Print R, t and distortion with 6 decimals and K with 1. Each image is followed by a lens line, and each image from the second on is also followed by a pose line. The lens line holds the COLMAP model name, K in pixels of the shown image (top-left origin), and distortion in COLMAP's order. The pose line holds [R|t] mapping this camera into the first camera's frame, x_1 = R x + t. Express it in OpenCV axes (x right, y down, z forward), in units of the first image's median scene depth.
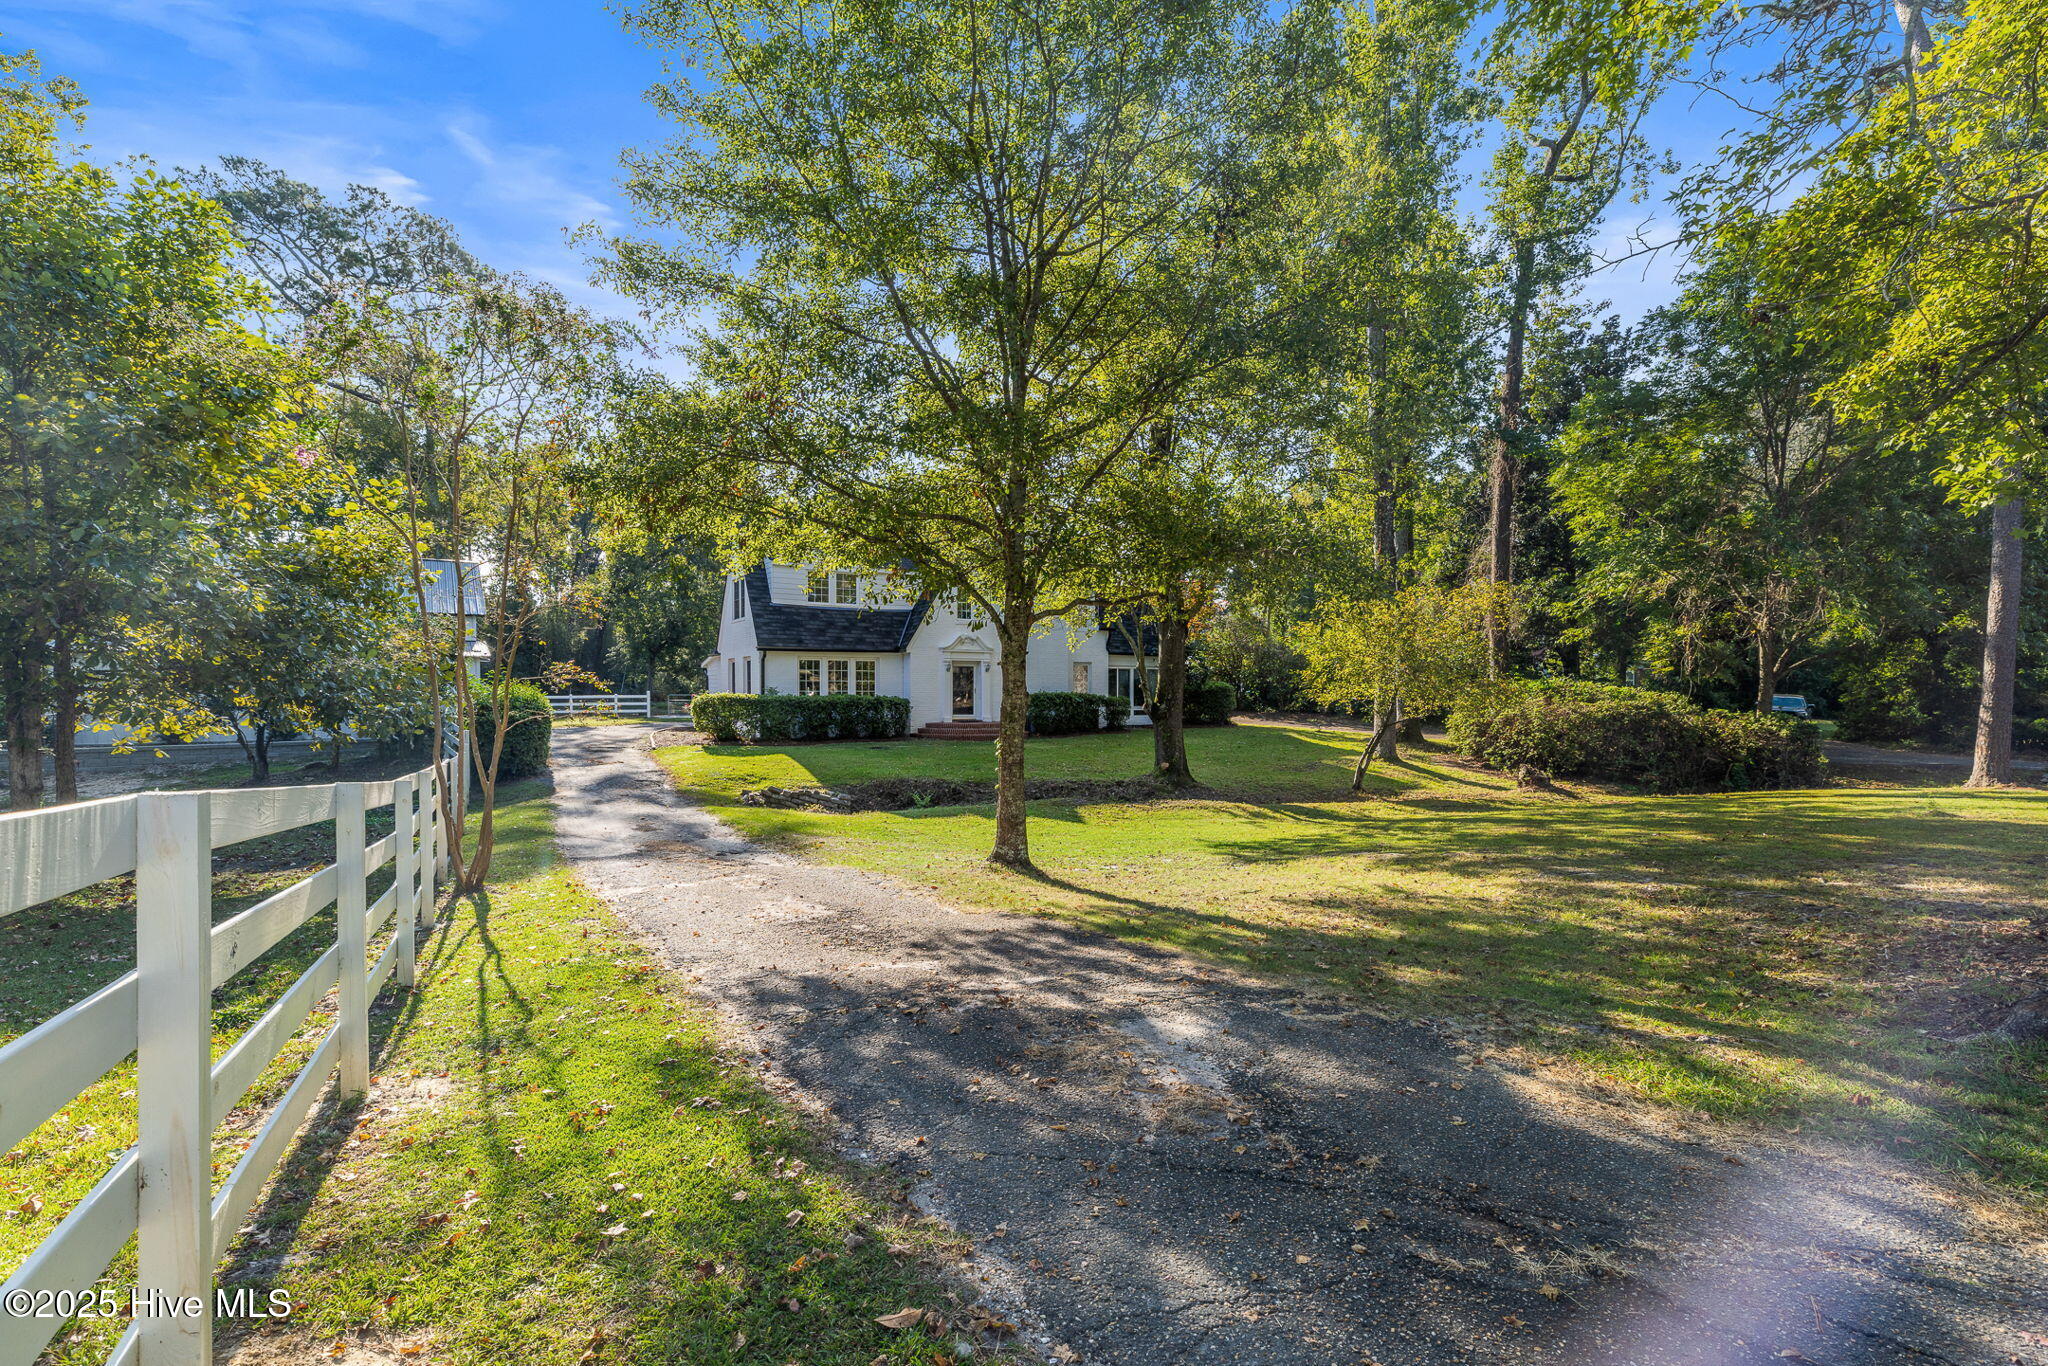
lens RADIAL K [[906.6, 0, 1041.1], [0, 906.6, 702.3], [0, 0, 1]] dist [0.006068, 0.001798]
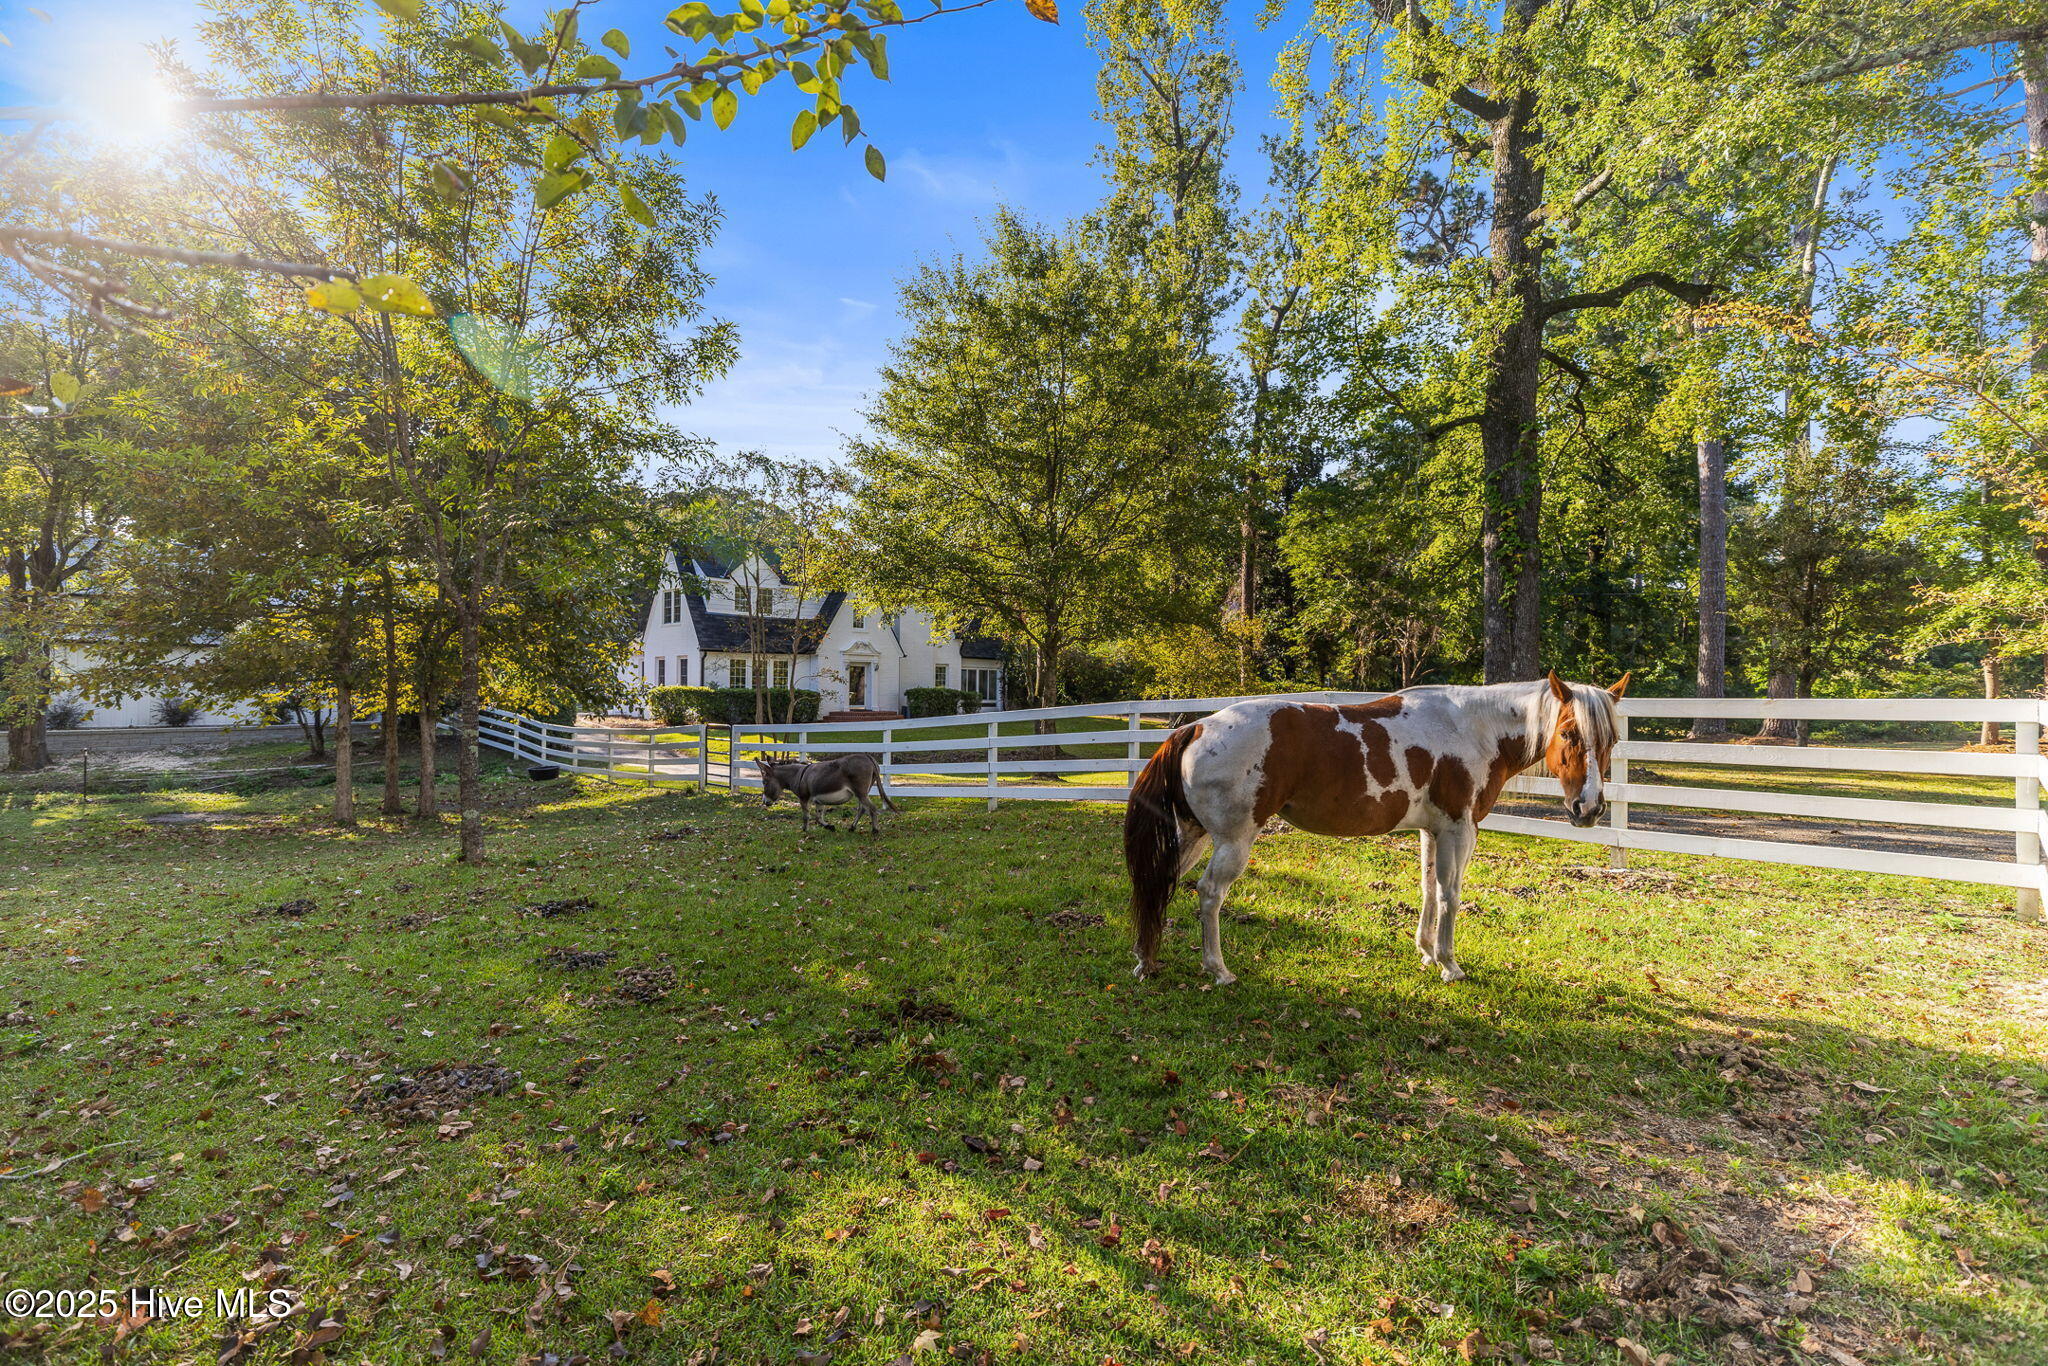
lens RADIAL K [[906.6, 0, 1016.7], [0, 906.6, 681.9], [0, 0, 1]] dist [0.006068, 0.001798]
pose [[0.967497, 0.010327, 0.252673, -0.195139], [-0.004994, 0.999751, -0.021738, 0.008058], [-0.252834, 0.019770, 0.967308, -0.268380]]
